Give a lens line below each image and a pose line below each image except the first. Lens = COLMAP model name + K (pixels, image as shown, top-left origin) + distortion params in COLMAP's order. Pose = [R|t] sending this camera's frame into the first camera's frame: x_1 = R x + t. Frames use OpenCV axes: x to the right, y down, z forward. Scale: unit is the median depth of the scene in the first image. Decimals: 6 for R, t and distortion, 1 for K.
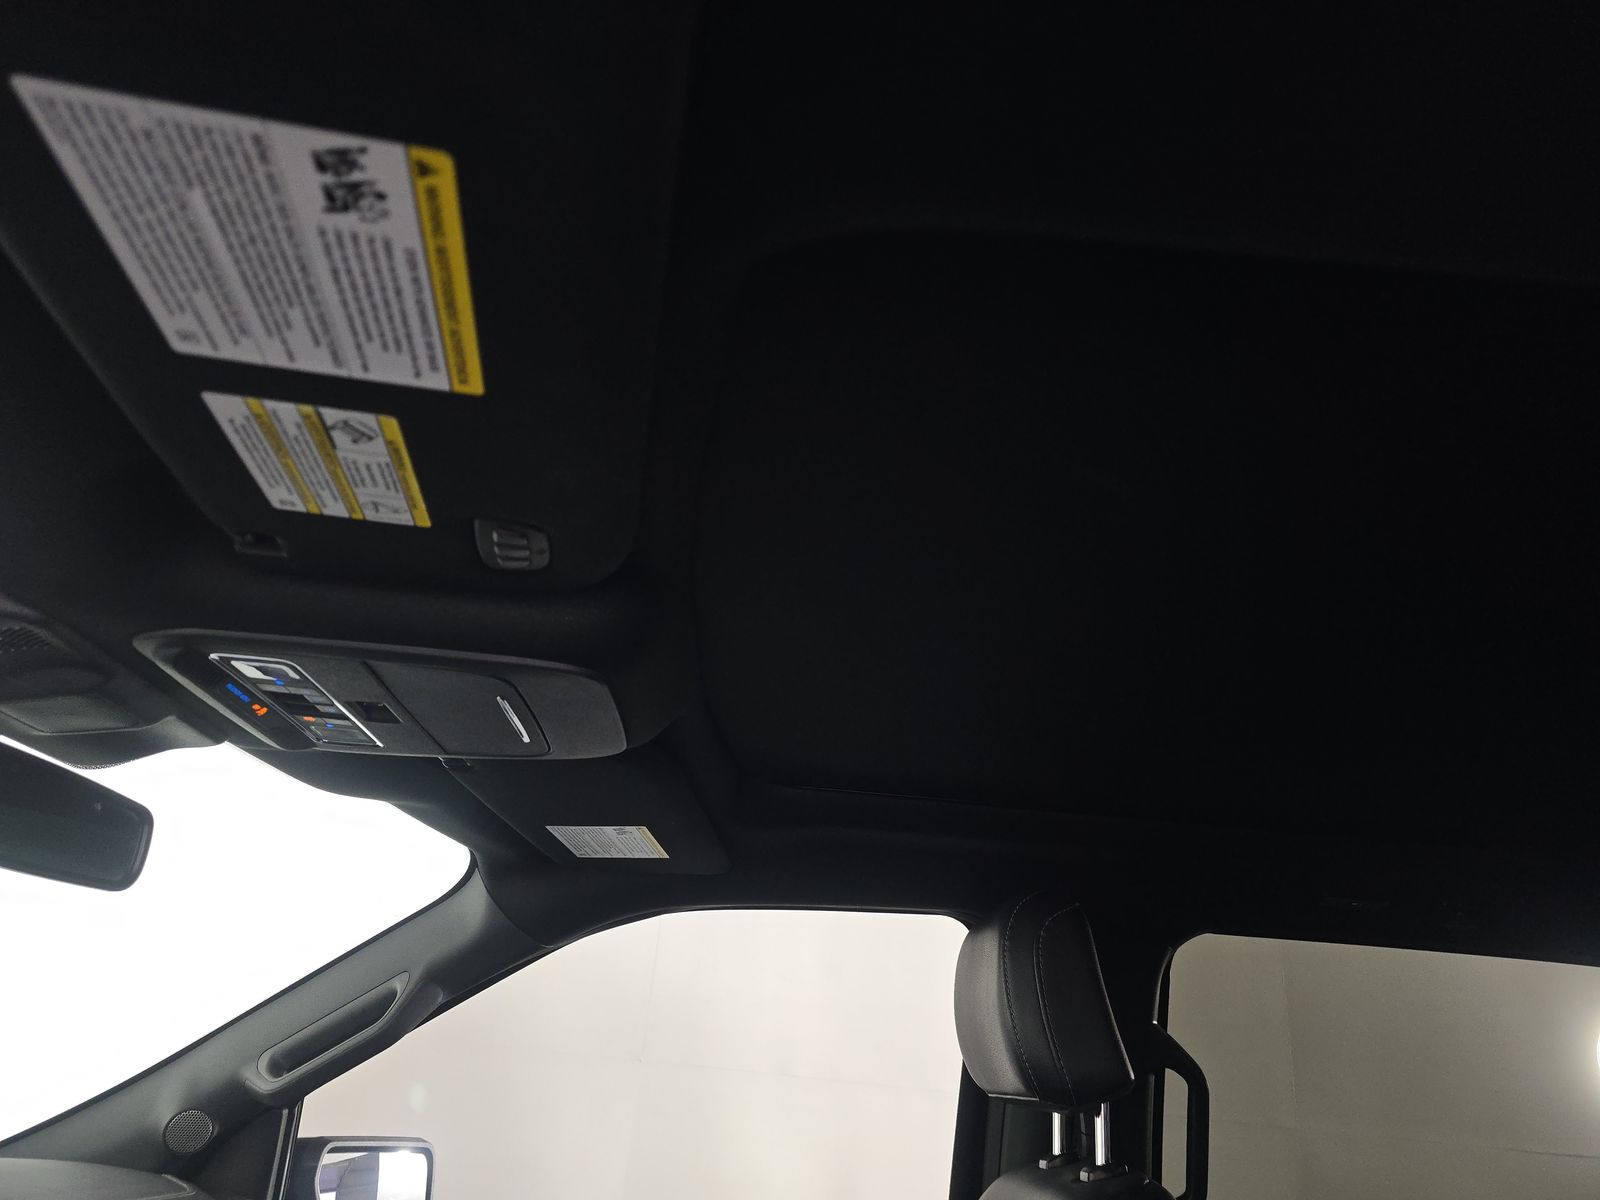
lens RADIAL K [[1054.9, 0, 782.3], [0, 1054.9, 619.8], [0, 0, 1]] dist [0.065275, -0.059090]
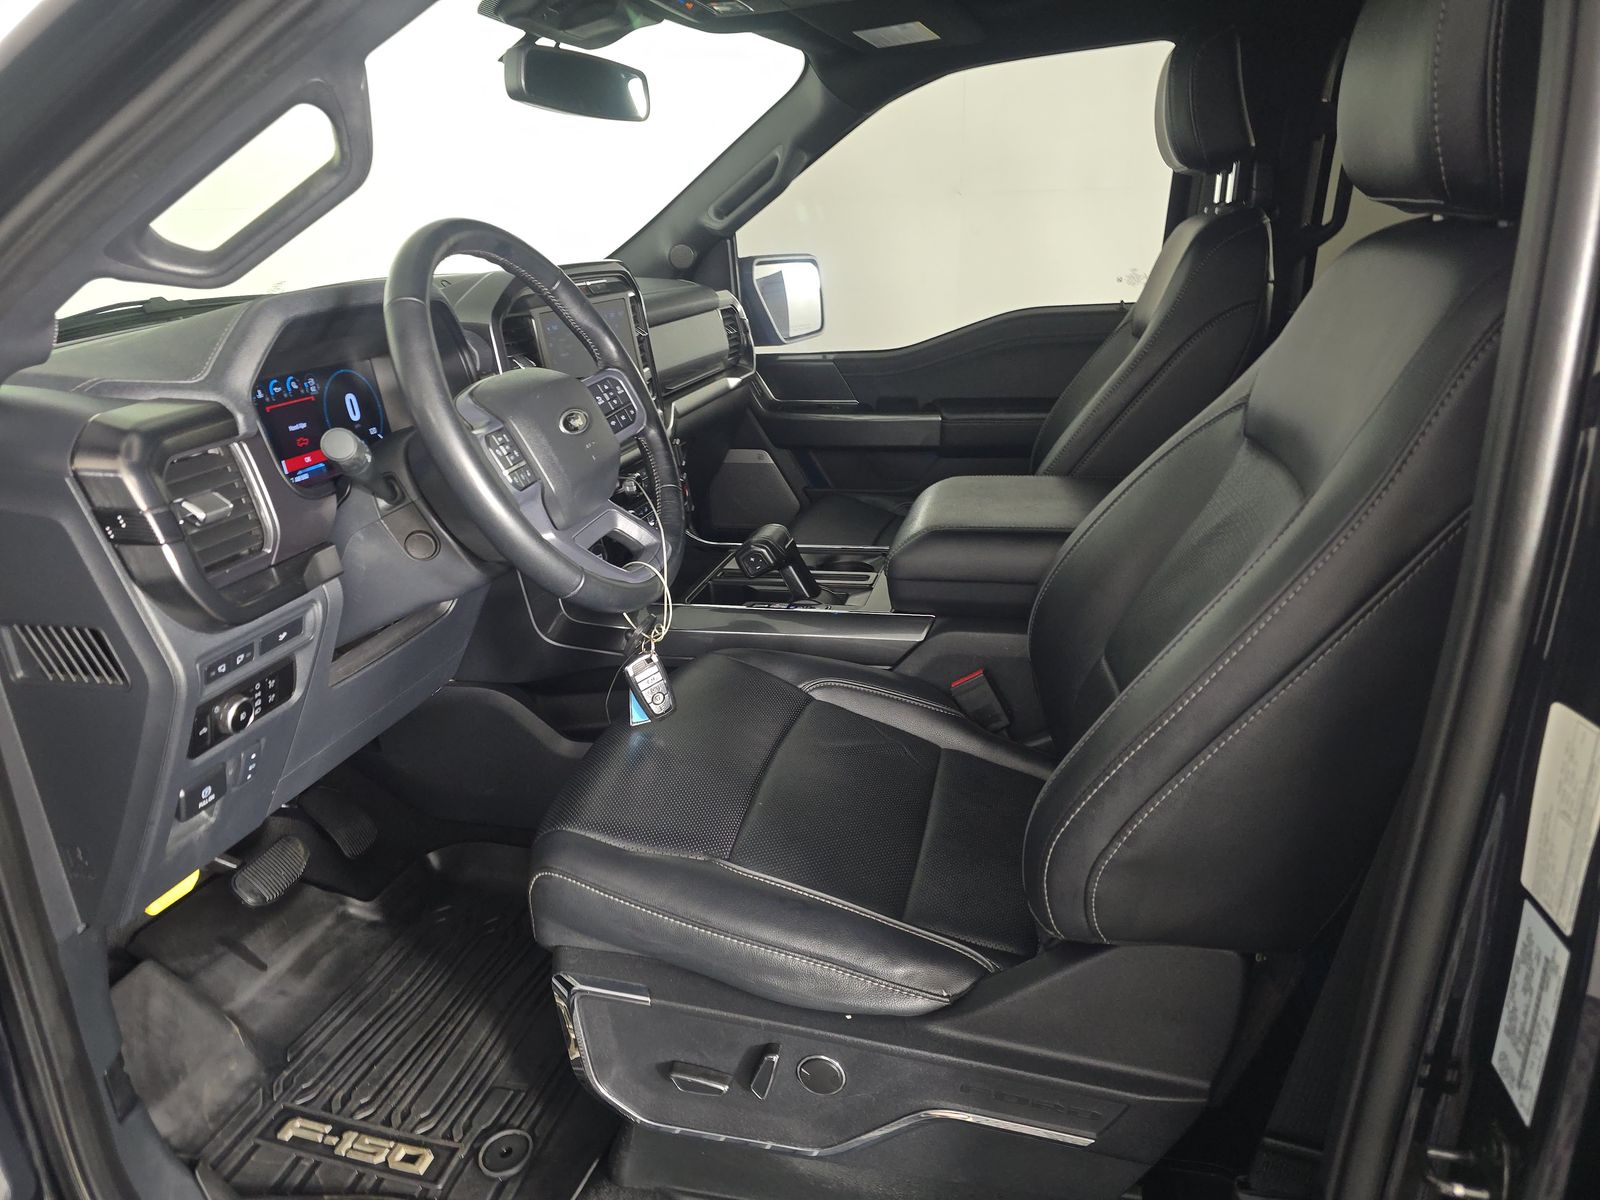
lens RADIAL K [[1054.9, 0, 782.3], [0, 1054.9, 619.8], [0, 0, 1]] dist [0.065275, -0.059090]
pose [[0.949808, -0.000293, -0.312833, 0.130769], [0.215497, 0.725511, 0.653602, -0.177005], [0.226772, -0.688211, 0.689159, -0.531192]]
